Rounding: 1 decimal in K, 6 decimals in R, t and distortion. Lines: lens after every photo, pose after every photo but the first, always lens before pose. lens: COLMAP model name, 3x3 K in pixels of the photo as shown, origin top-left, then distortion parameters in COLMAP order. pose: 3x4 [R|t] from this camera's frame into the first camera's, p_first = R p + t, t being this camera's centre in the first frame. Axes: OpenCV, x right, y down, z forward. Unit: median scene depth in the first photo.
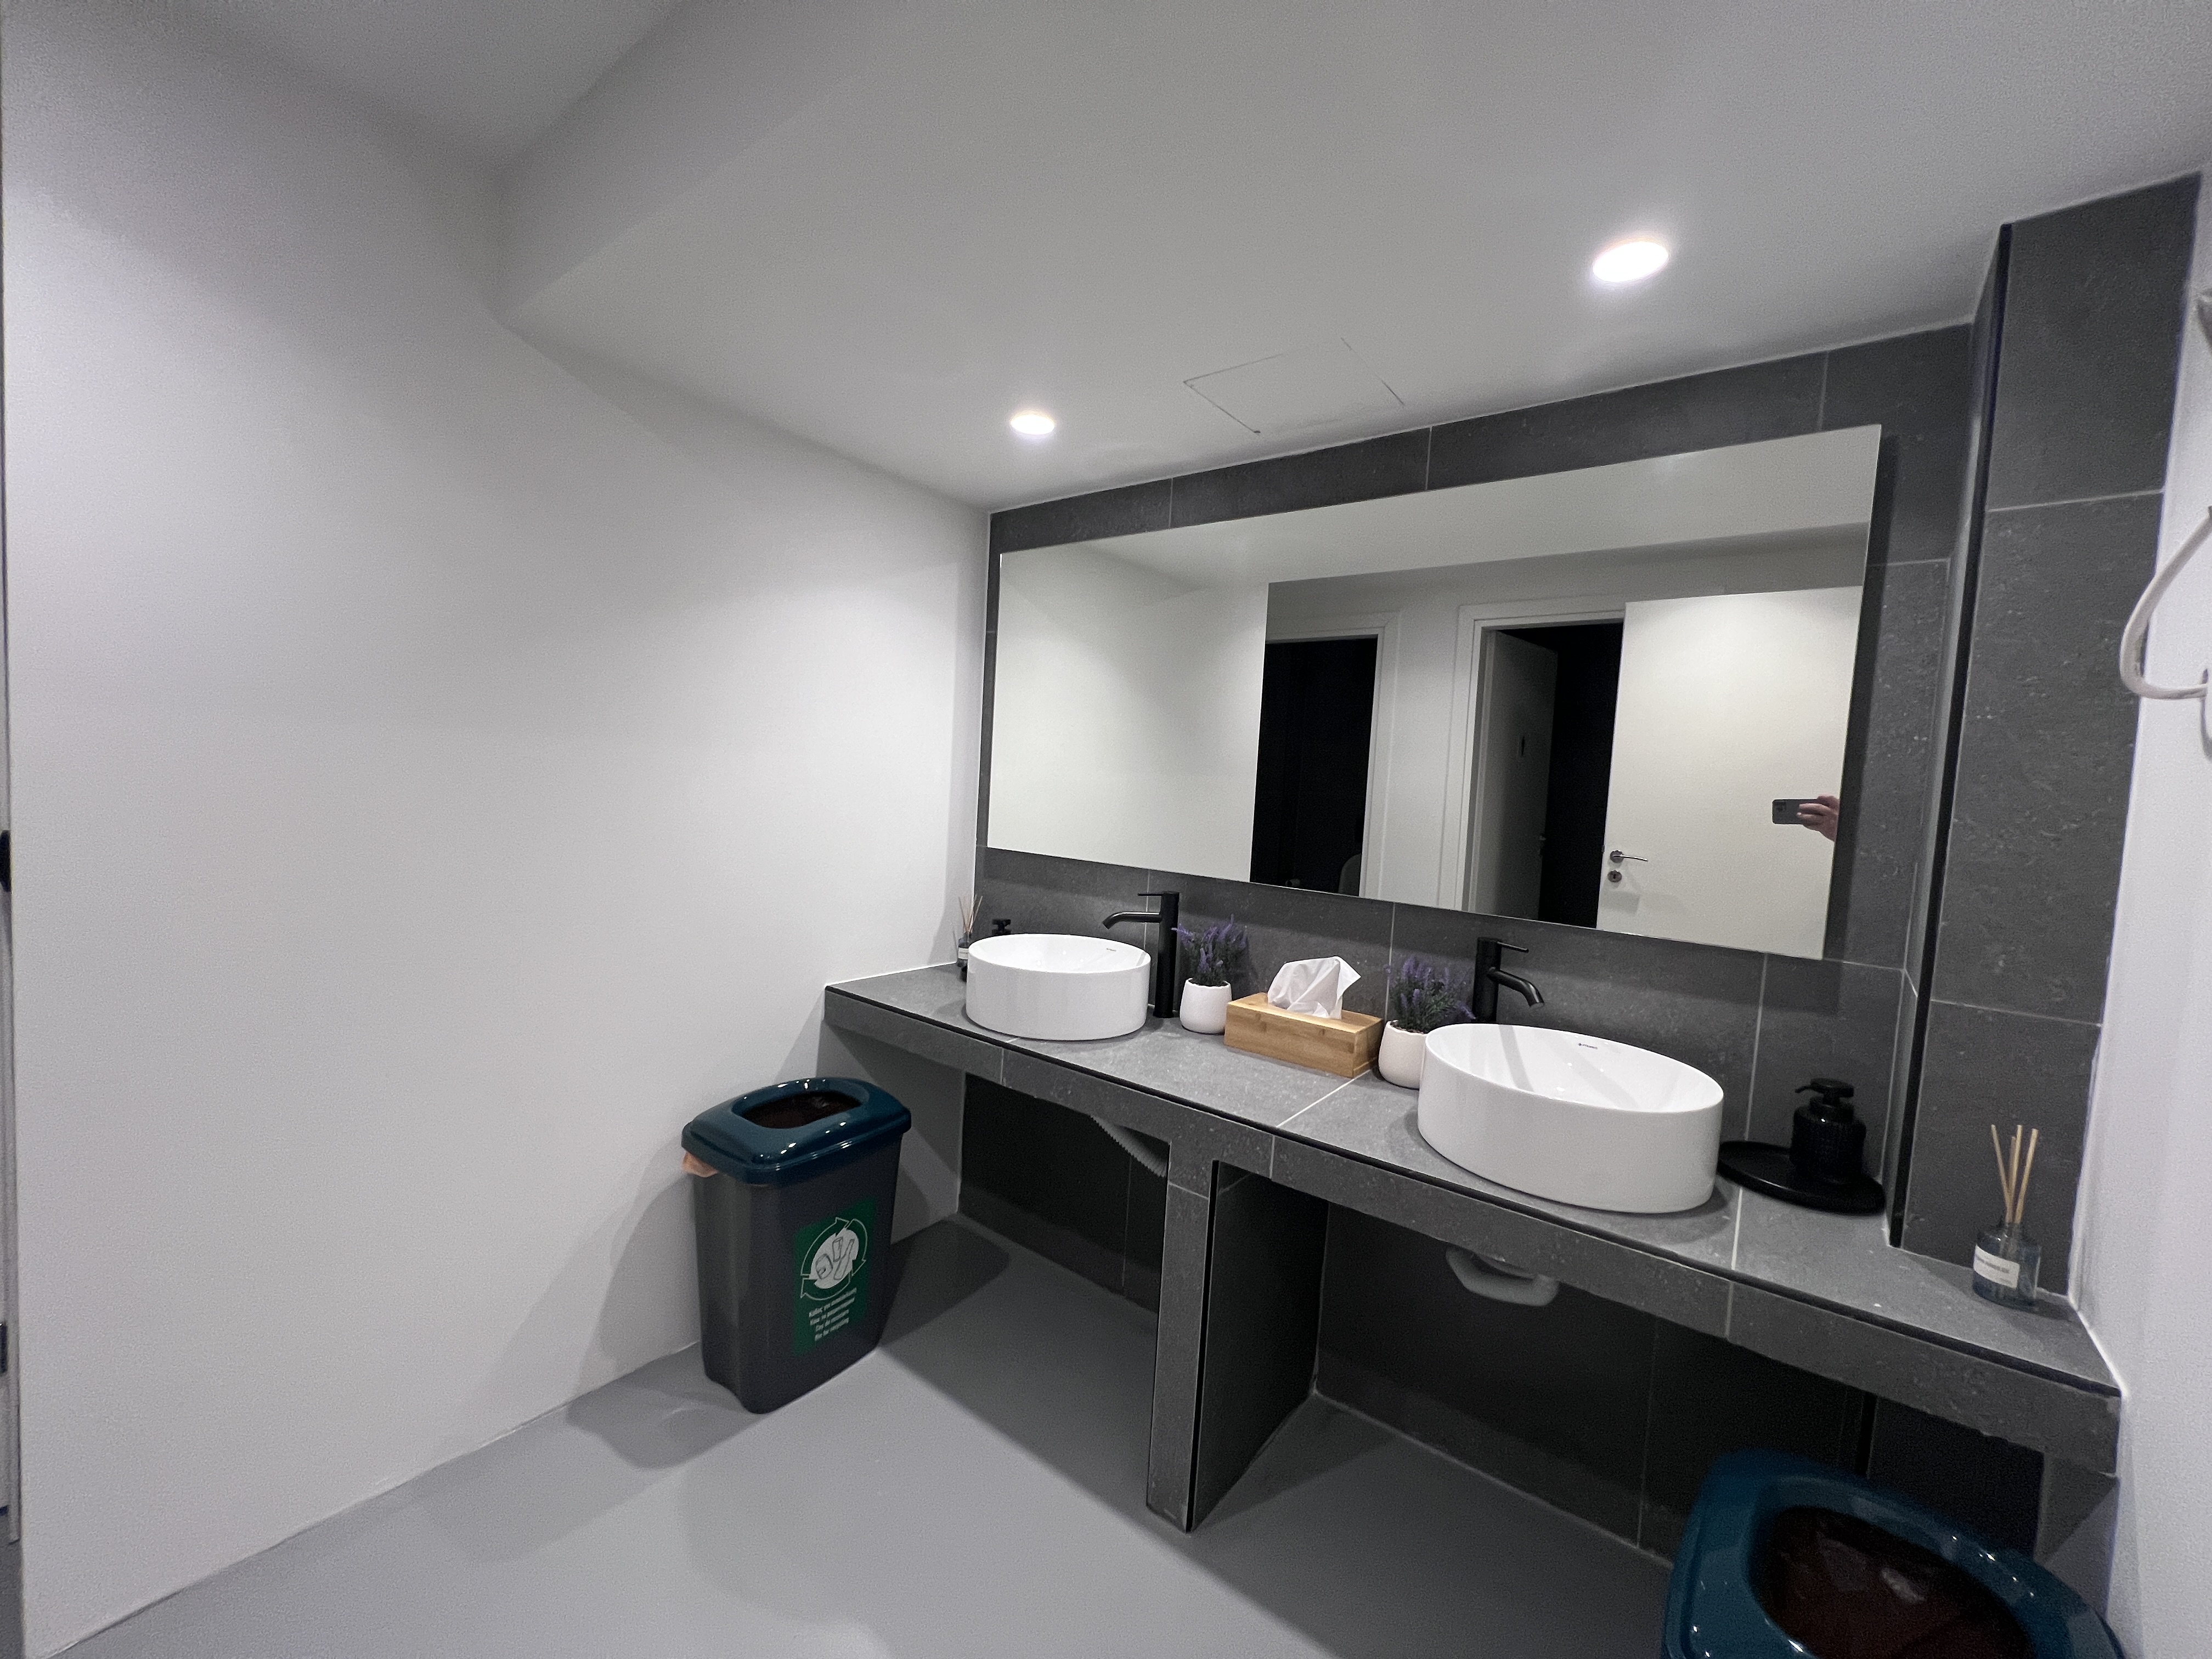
lens RADIAL K [[893.7, 0, 1106.0], [0, 893.7, 829.5], [0, 0, 1]] dist [0.001652, 0.000263]
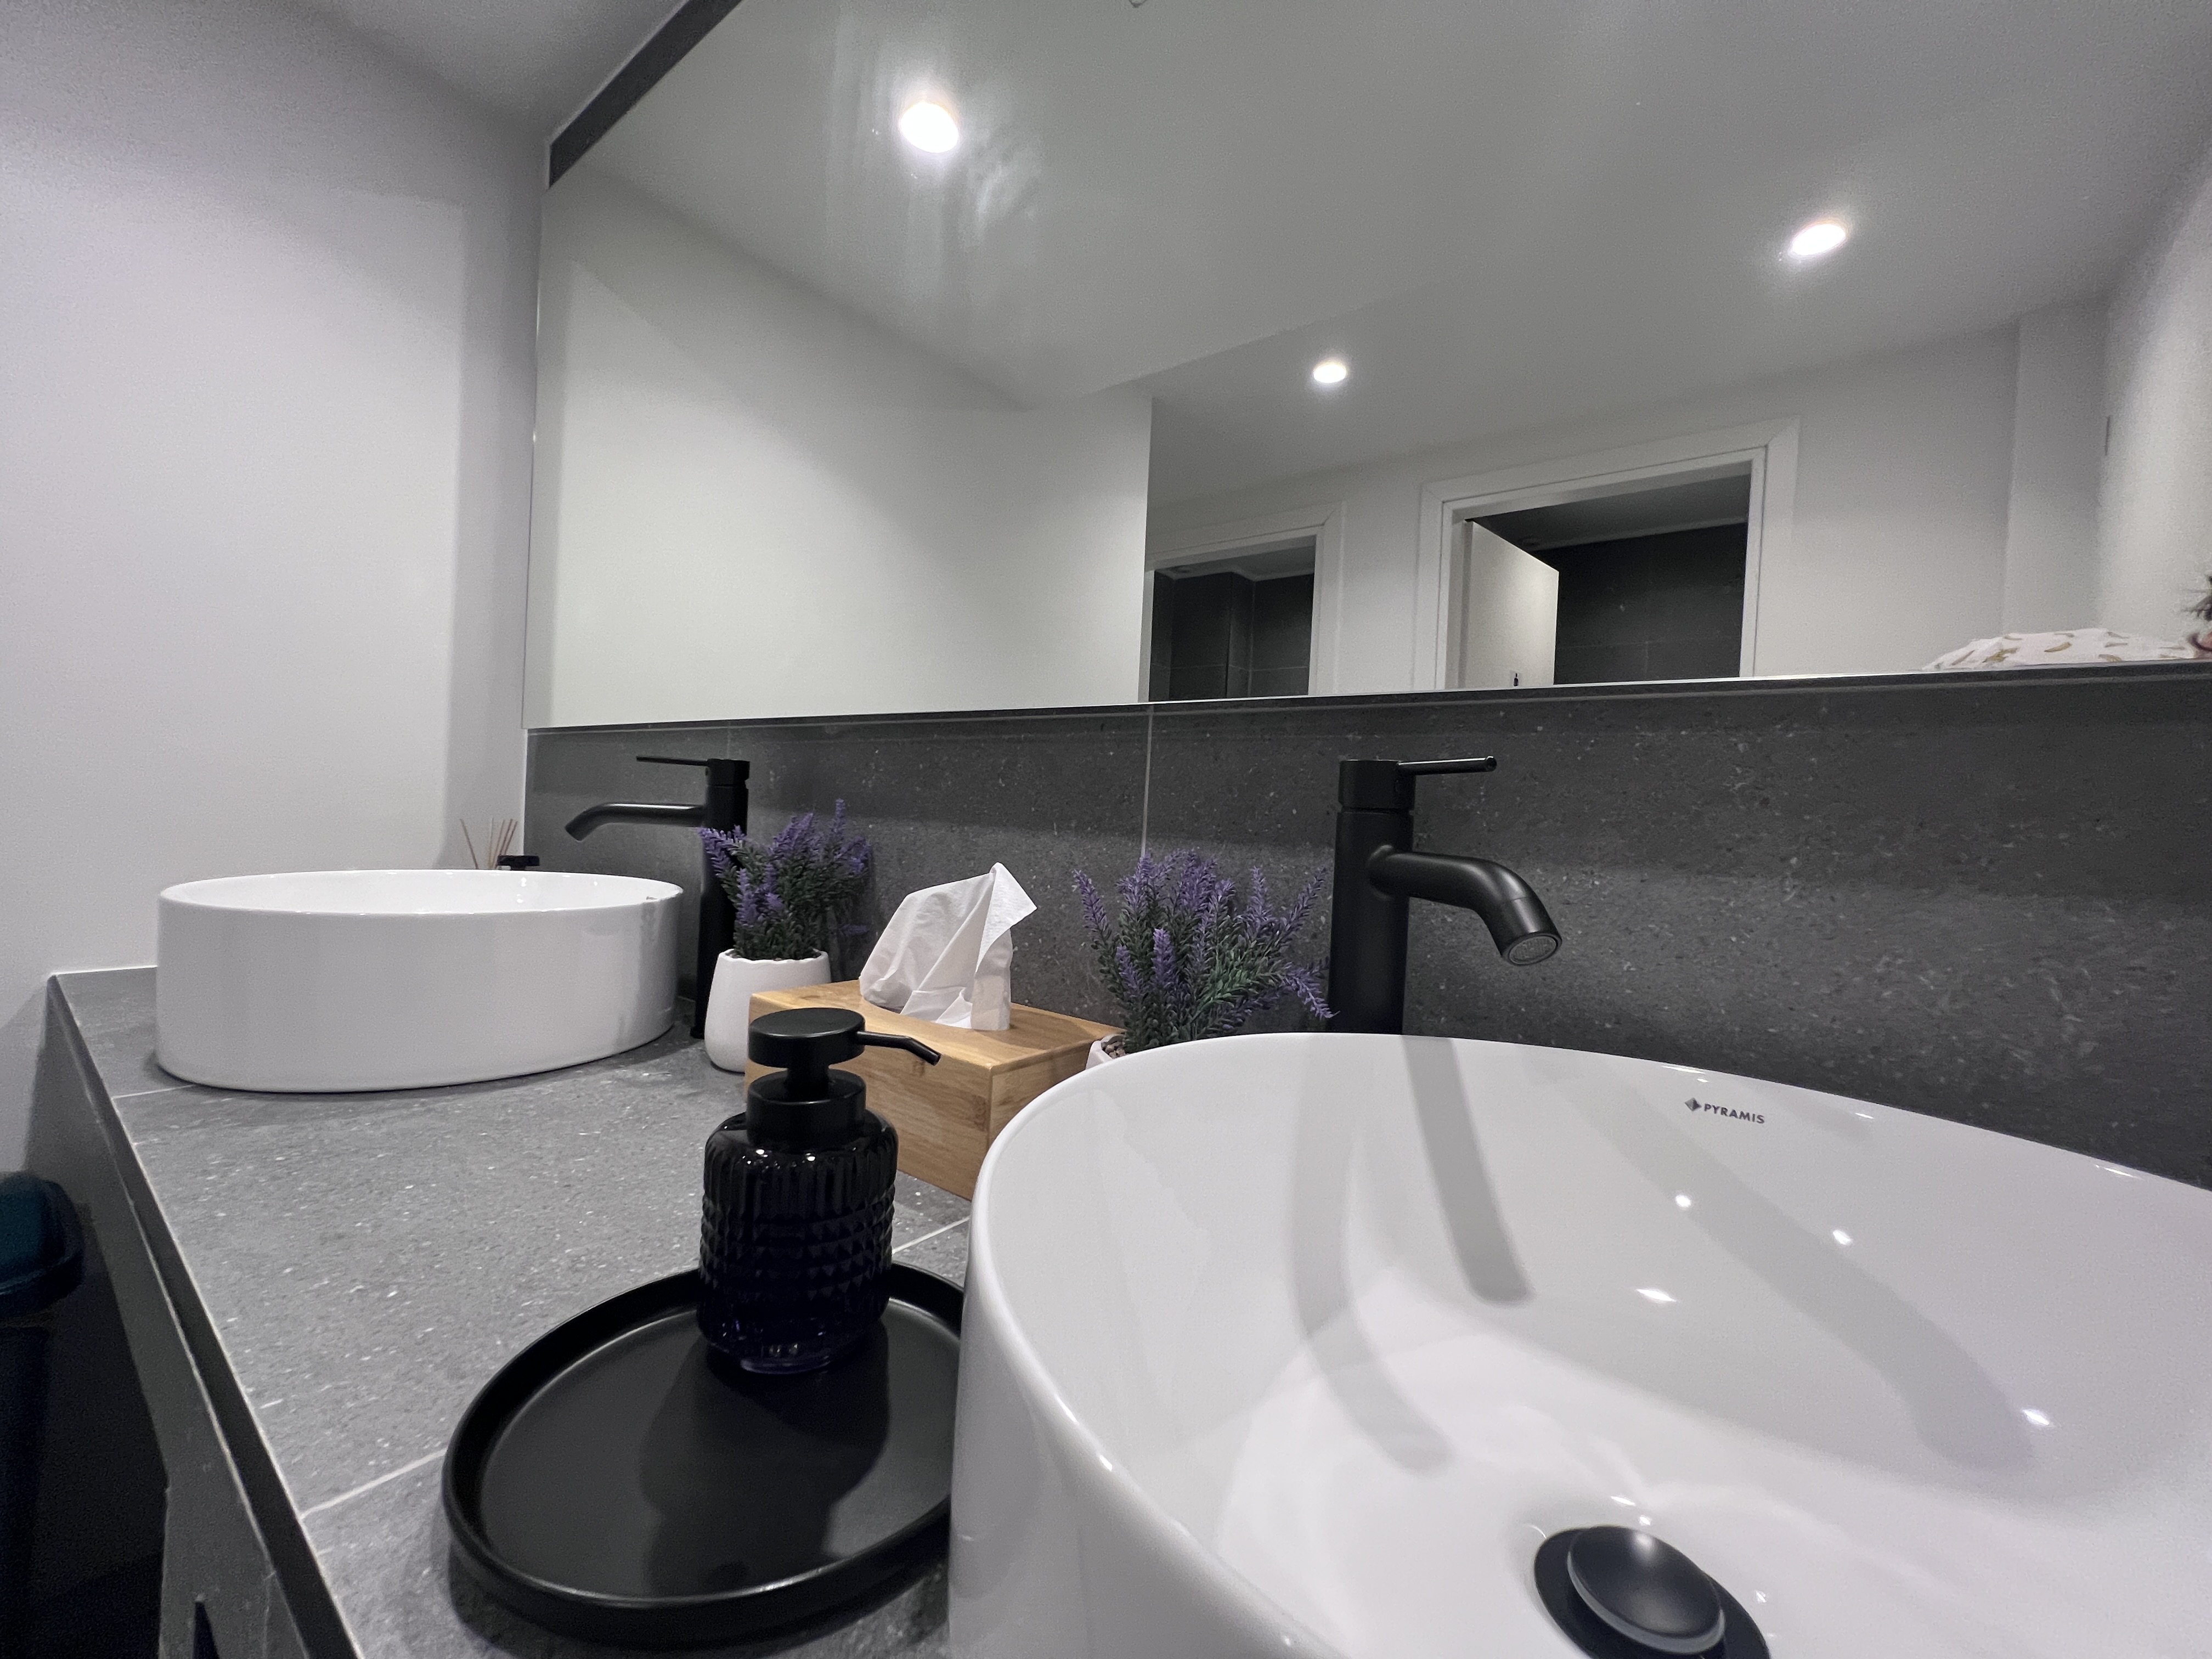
lens RADIAL K [[900.8, 0, 1106.0], [0, 900.8, 829.5], [0, 0, 1]] dist [0.001565, 0.000232]
pose [[0.999992, -0.003954, -0.000092, 0.328192], [0.003946, 0.999038, -0.043673, 0.157127], [0.000264, 0.043672, 0.999046, 0.674093]]
